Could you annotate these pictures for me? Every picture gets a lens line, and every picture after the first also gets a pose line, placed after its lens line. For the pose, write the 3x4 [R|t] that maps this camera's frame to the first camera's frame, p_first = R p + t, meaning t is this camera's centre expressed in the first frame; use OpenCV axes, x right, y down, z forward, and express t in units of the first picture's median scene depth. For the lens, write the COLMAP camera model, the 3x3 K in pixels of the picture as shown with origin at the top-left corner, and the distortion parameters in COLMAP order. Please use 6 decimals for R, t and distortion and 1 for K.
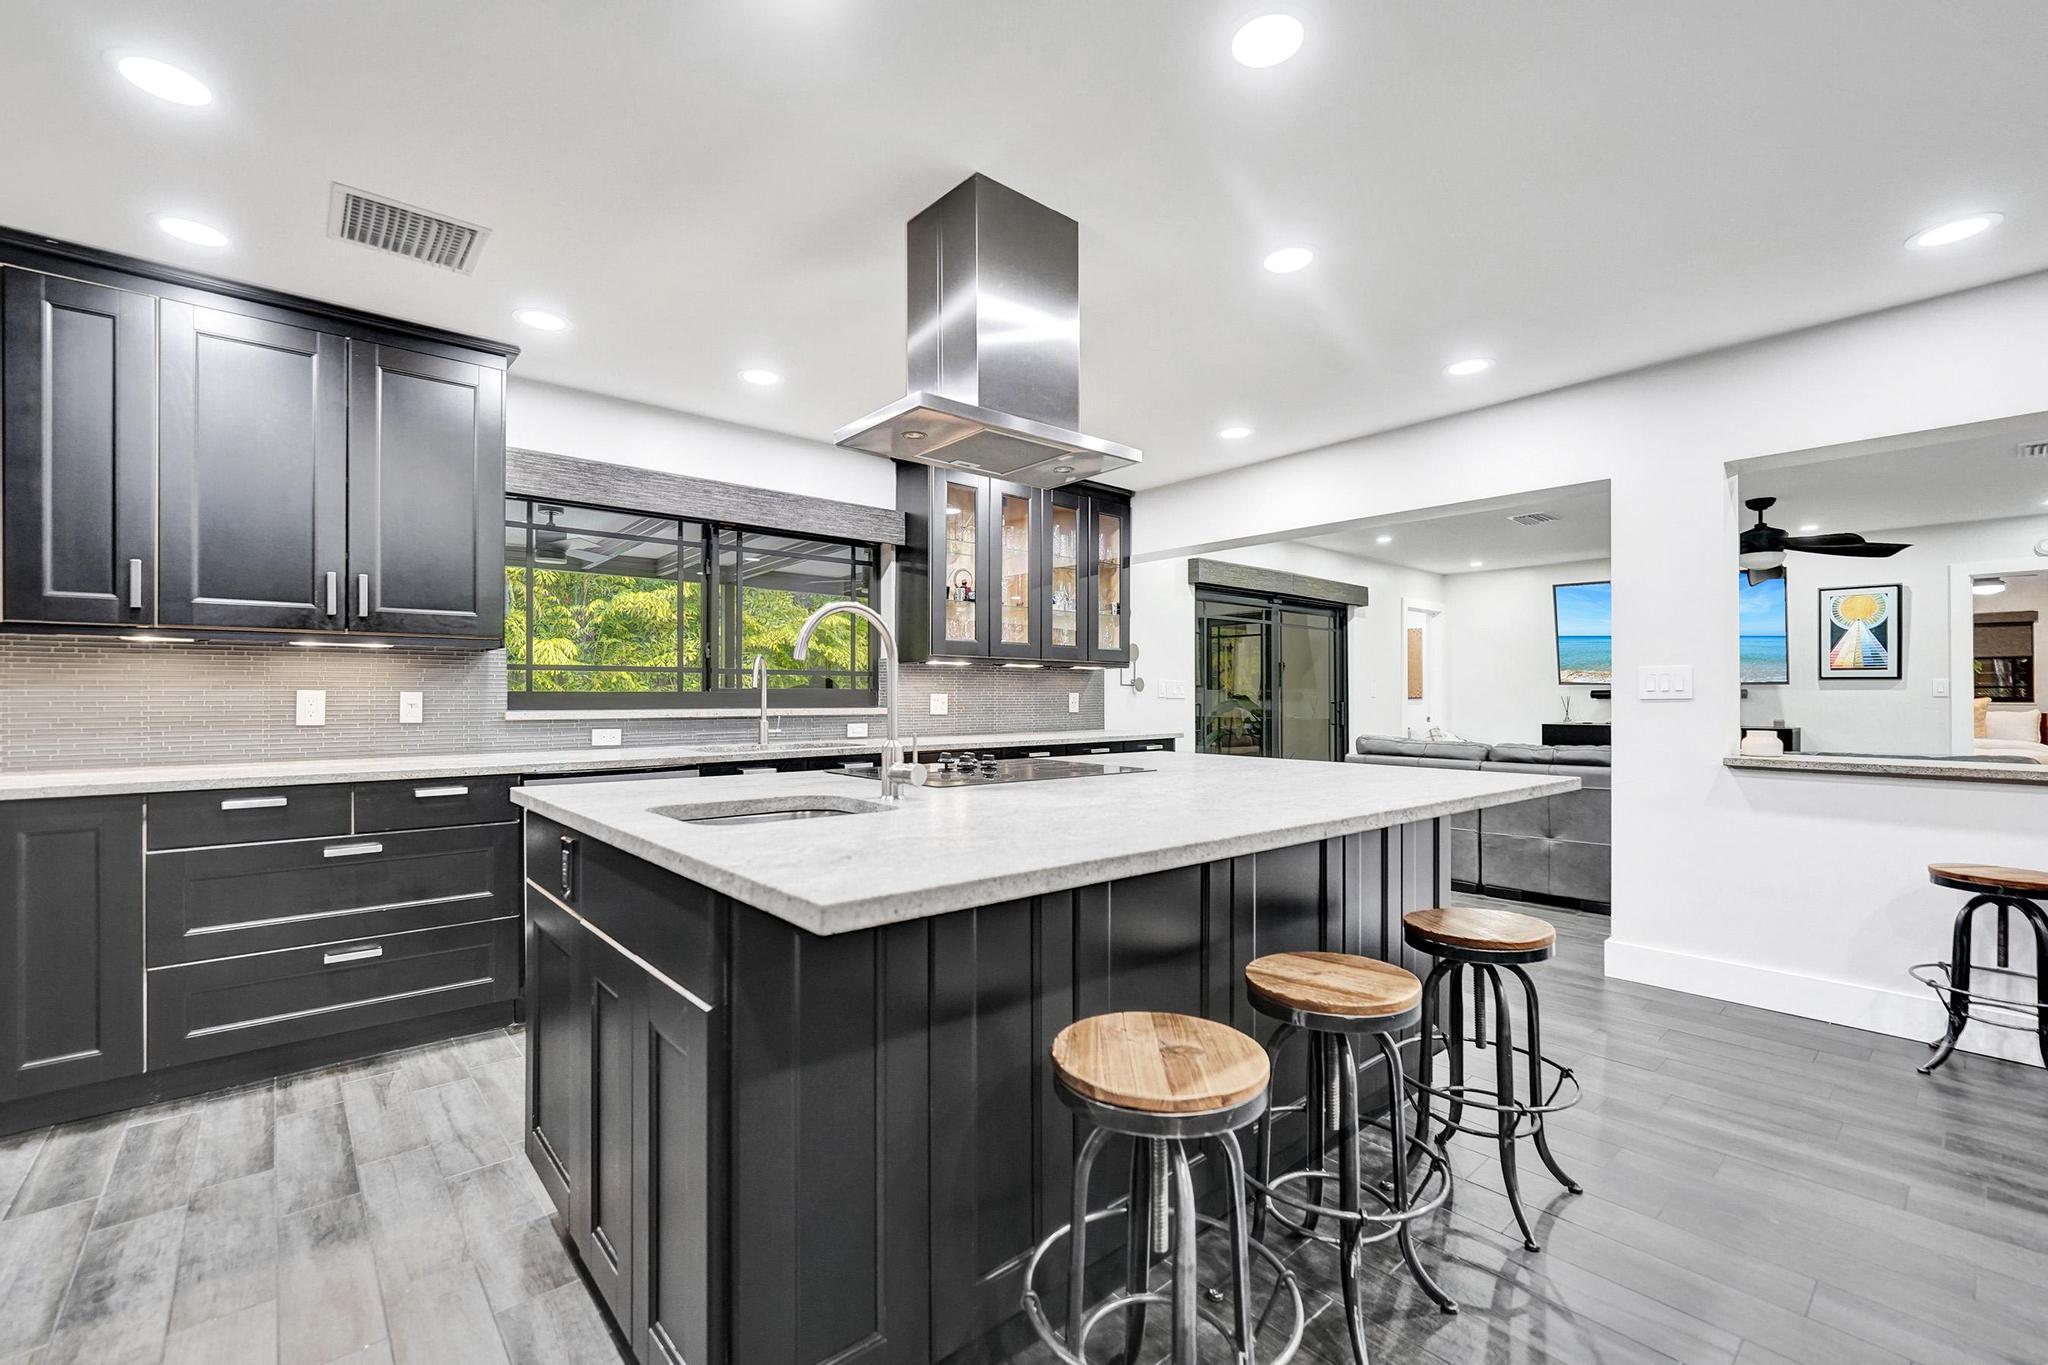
lens RADIAL K [[867.9, 0, 1023.1], [0, 867.9, 693.4], [0, 0, 1]] dist [-0.014664, 0.005723]
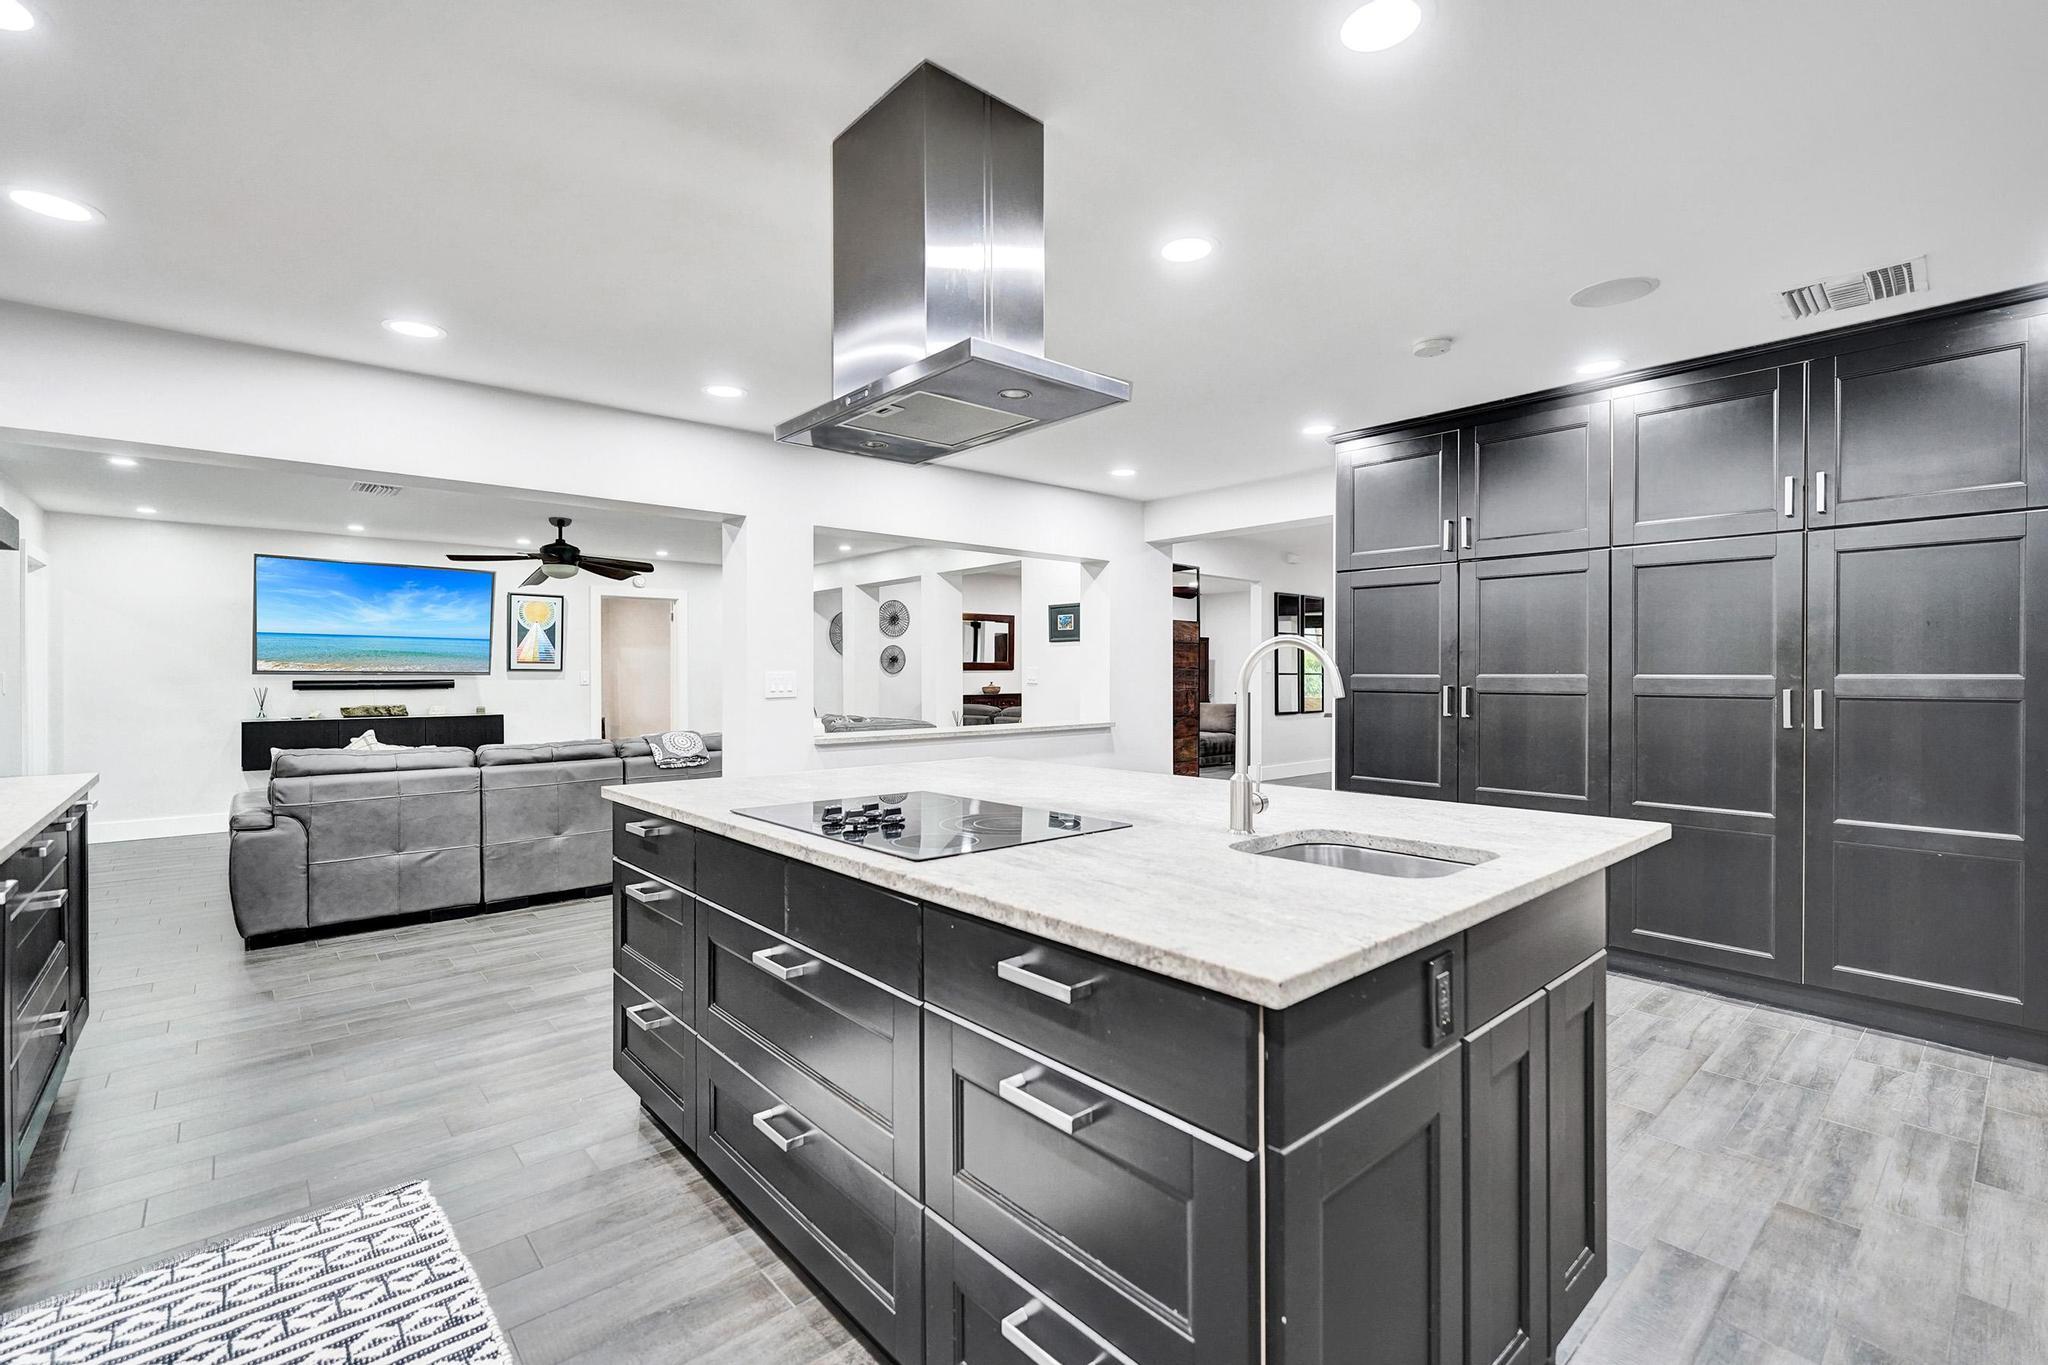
lens RADIAL K [[901.2, 0, 1024.0], [0, 901.2, 682.5], [0, 0, 1]] dist [-0.000147, -0.000058]
pose [[-0.011131, -0.012121, 0.999865, -0.725555], [-0.000268, 0.999927, 0.012119, -0.037588], [-0.999938, -0.000133, -0.011133, 0.771983]]
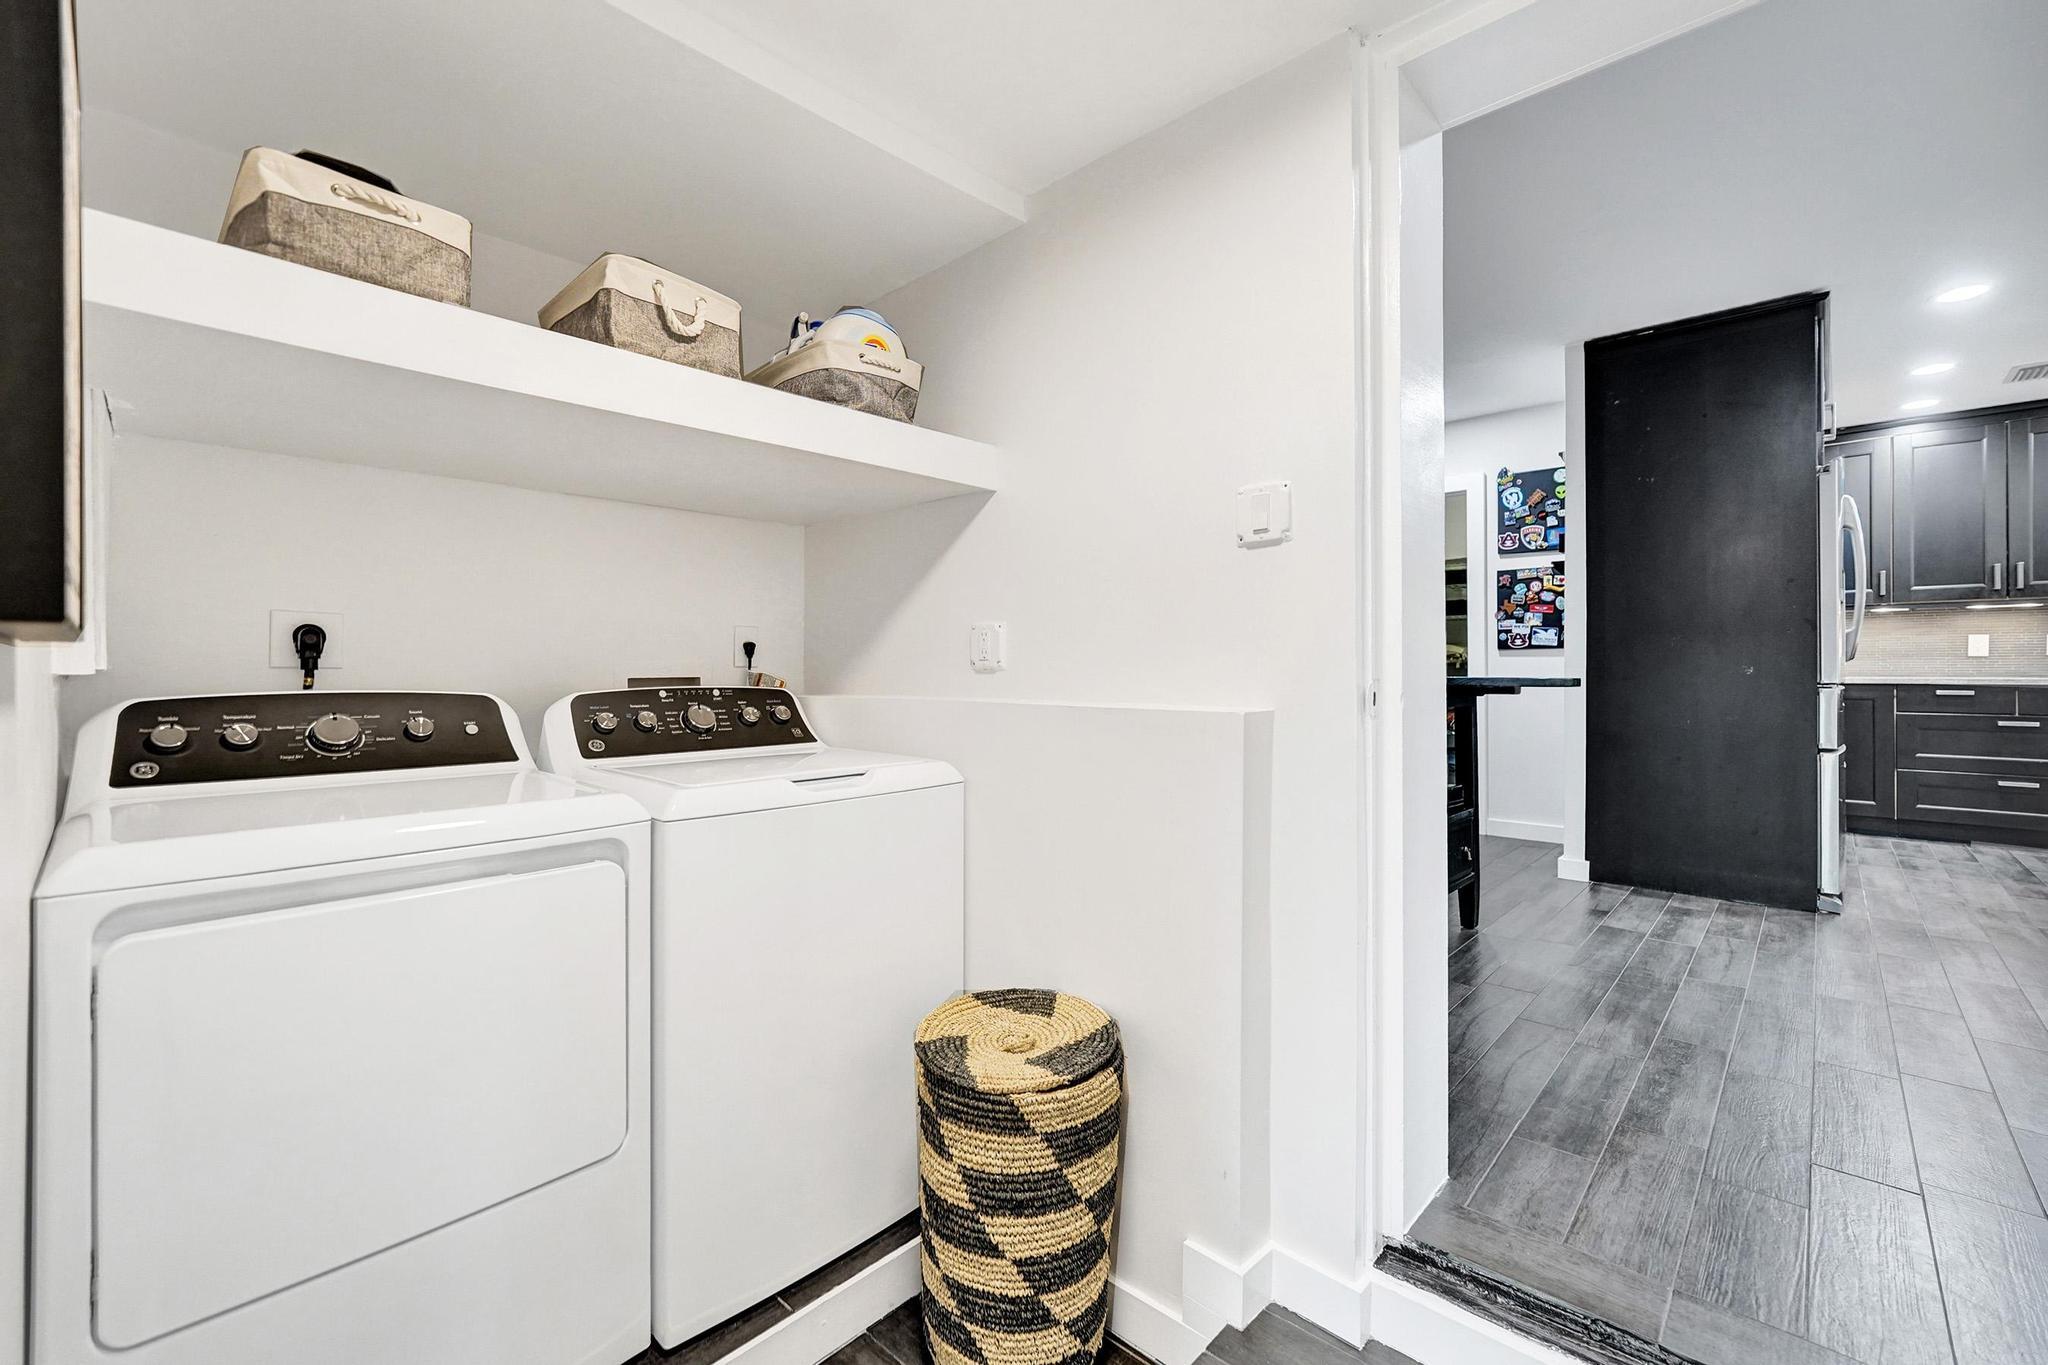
lens RADIAL K [[864.5, 0, 1025.2], [0, 864.5, 667.4], [0, 0, 1]] dist [-0.010918, 0.003047]
pose [[0.098857, 0.002395, -0.995099, 0.696044], [0.002738, 0.999993, 0.002679, 0.054206], [0.995098, -0.002989, 0.098850, -1.085564]]
